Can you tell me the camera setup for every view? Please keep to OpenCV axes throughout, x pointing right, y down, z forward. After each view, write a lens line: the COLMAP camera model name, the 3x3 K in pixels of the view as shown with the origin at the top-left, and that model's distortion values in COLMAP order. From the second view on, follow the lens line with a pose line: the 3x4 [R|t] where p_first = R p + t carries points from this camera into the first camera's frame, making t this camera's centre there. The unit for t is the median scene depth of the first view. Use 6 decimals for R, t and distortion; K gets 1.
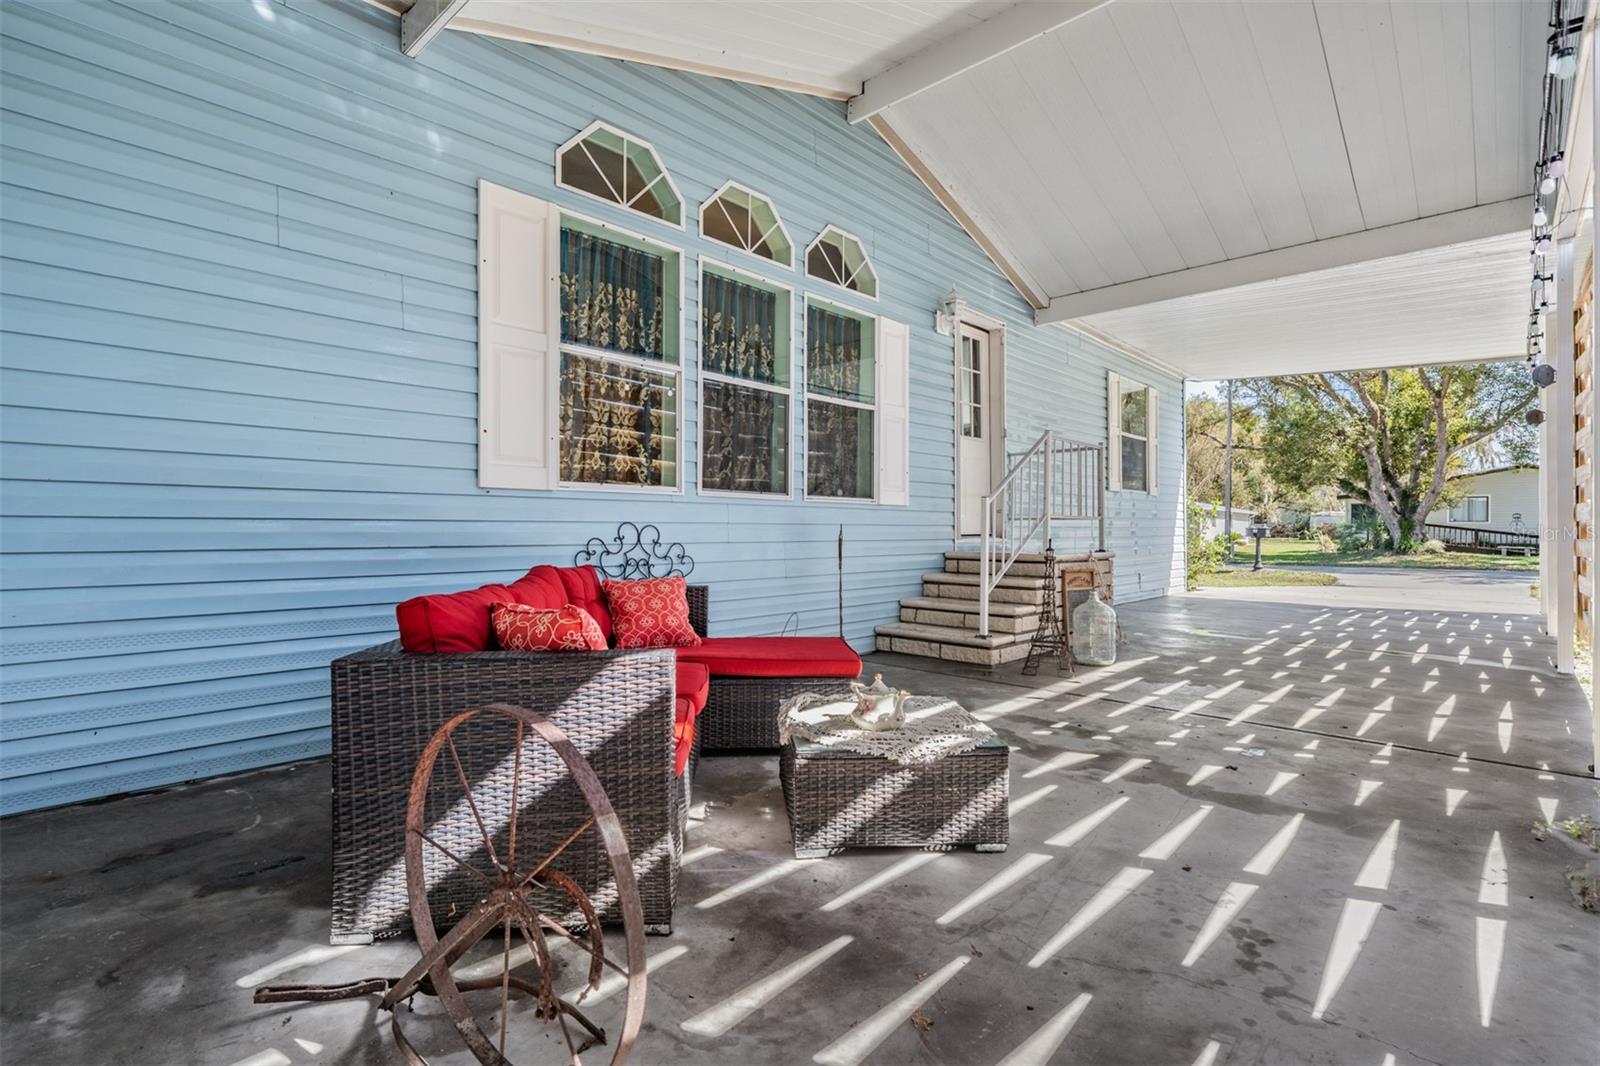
lens RADIAL K [[759.9, 0, 791.3], [0, 759.9, 521.5], [0, 0, 1]] dist [0.002474, -0.000096]
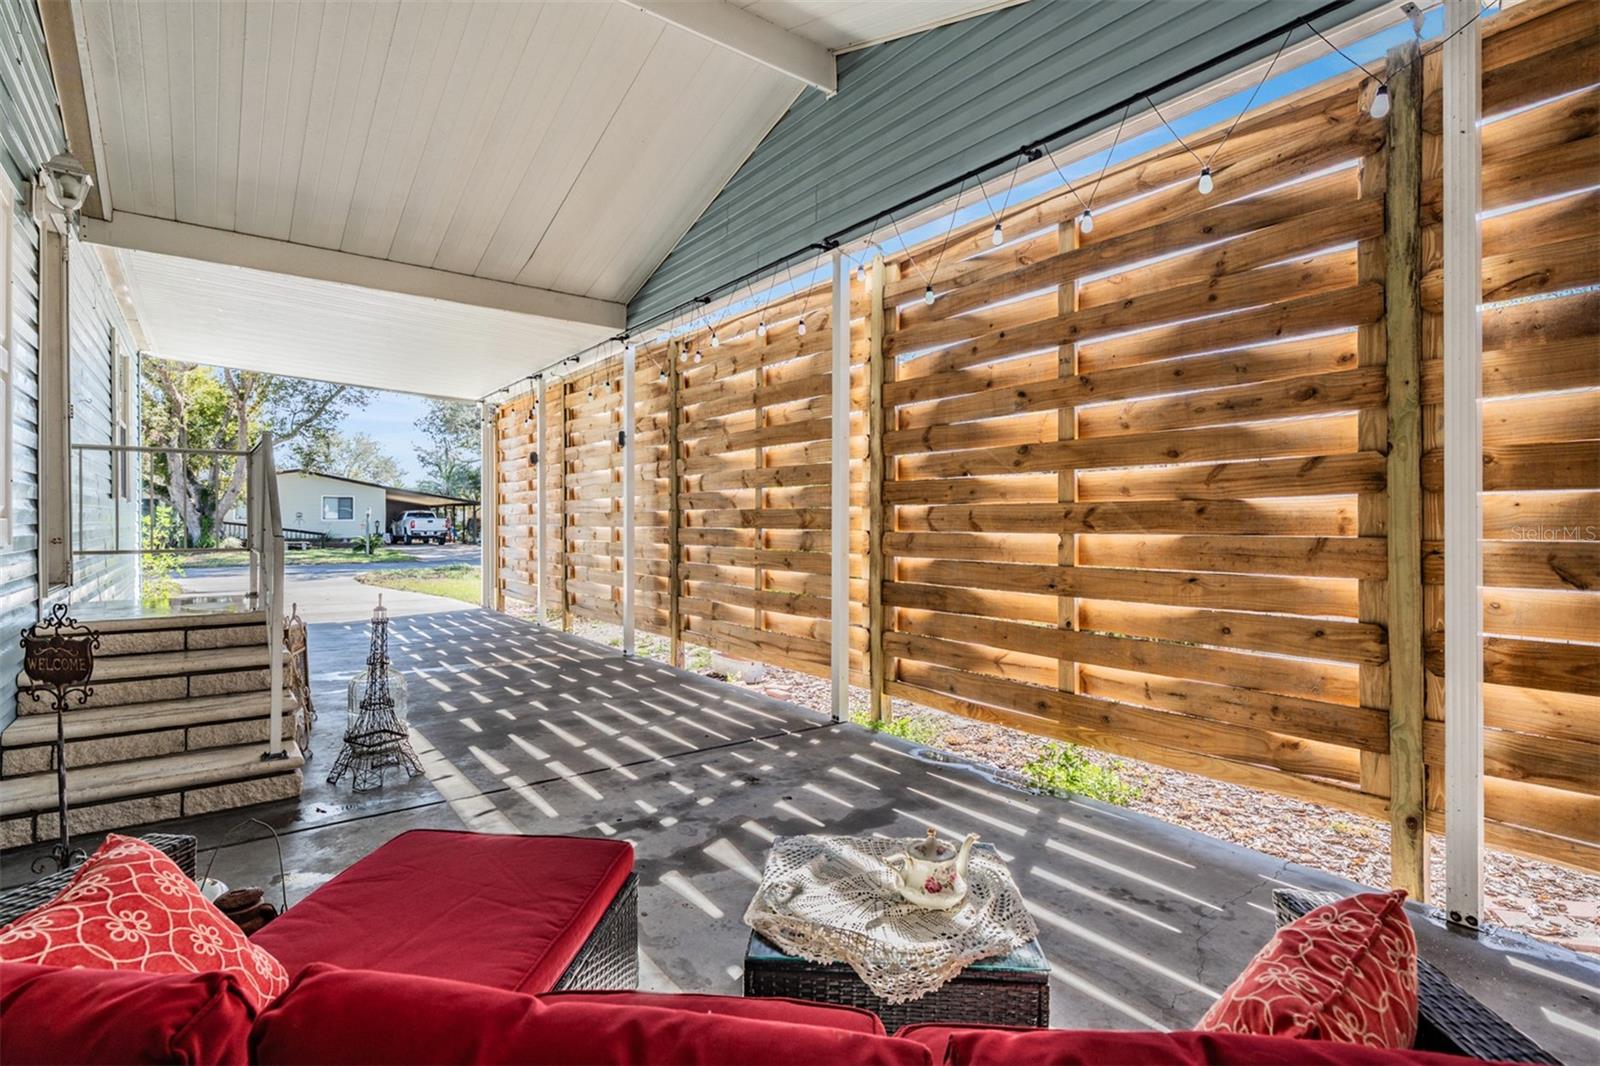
lens RADIAL K [[759.9, 0, 791.3], [0, 759.9, 521.5], [0, 0, 1]] dist [0.002474, -0.000096]
pose [[0.149254, 0.000038, 0.988799, -0.295710], [-0.014324, 0.999895, 0.002124, -0.048275], [-0.988695, -0.014480, 0.149239, 0.464851]]
